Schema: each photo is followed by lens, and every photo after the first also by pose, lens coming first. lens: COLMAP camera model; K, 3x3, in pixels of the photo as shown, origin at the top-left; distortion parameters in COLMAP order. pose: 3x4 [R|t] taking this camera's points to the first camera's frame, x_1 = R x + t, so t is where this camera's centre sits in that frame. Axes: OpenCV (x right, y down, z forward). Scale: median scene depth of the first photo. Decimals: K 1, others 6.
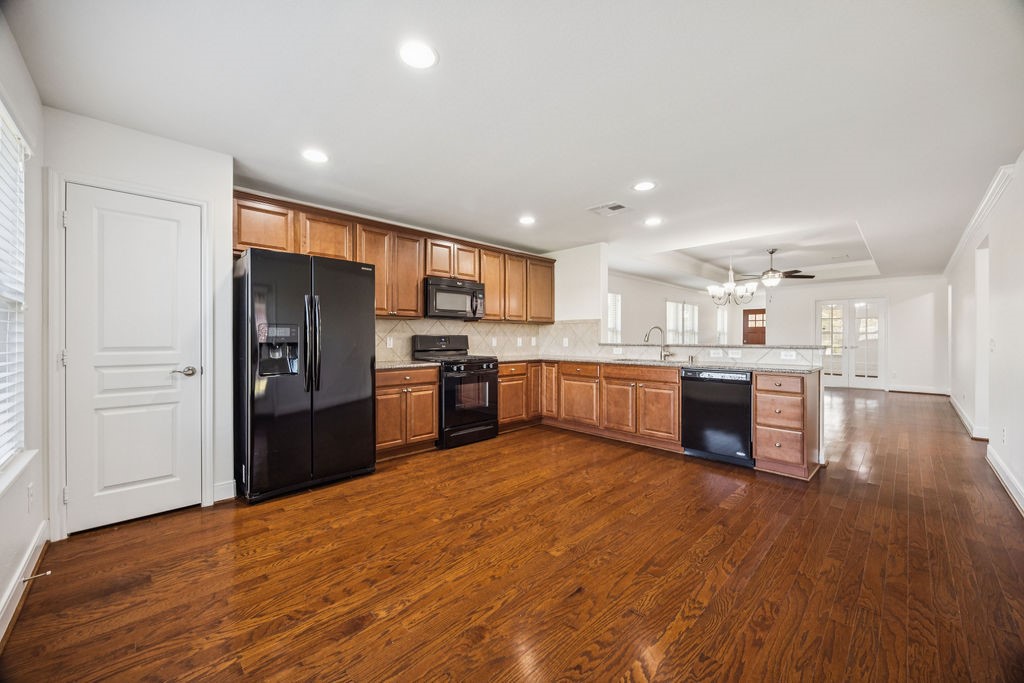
lens RADIAL K [[389.8, 0, 516.2], [0, 389.8, 338.0], [0, 0, 1]] dist [0.003315, 0.000037]
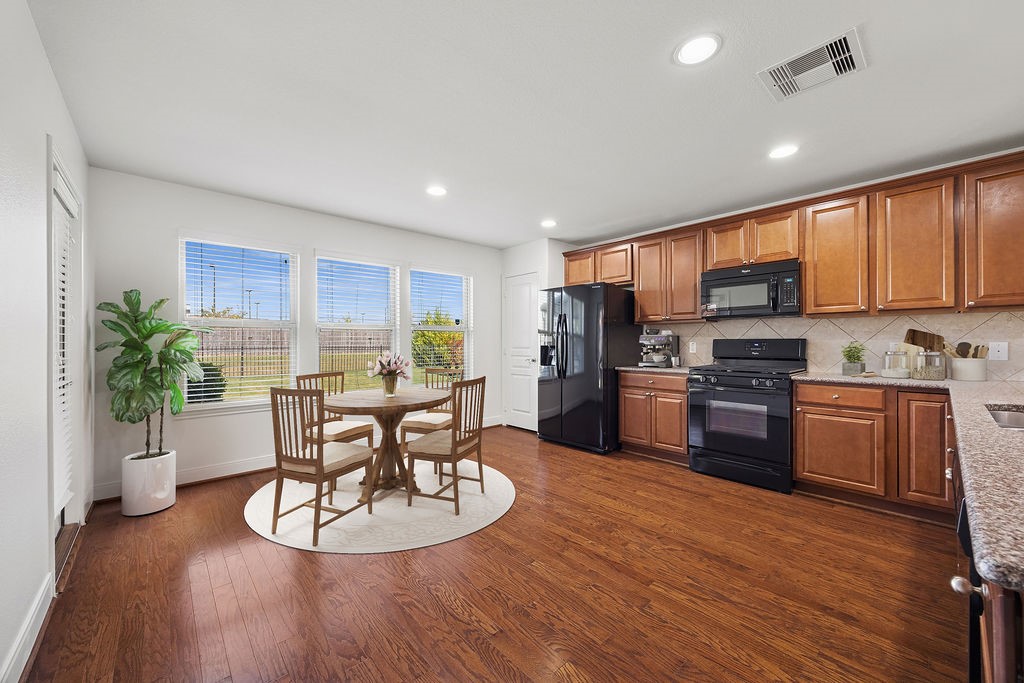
lens RADIAL K [[389.8, 0, 515.7], [0, 389.8, 343.3], [0, 0, 1]] dist [0.003315, 0.000037]
pose [[-0.035590, -0.004986, -0.999354, 0.811147], [-0.006764, 0.999966, -0.004748, 0.010669], [0.999344, 0.006591, -0.035622, 0.742402]]
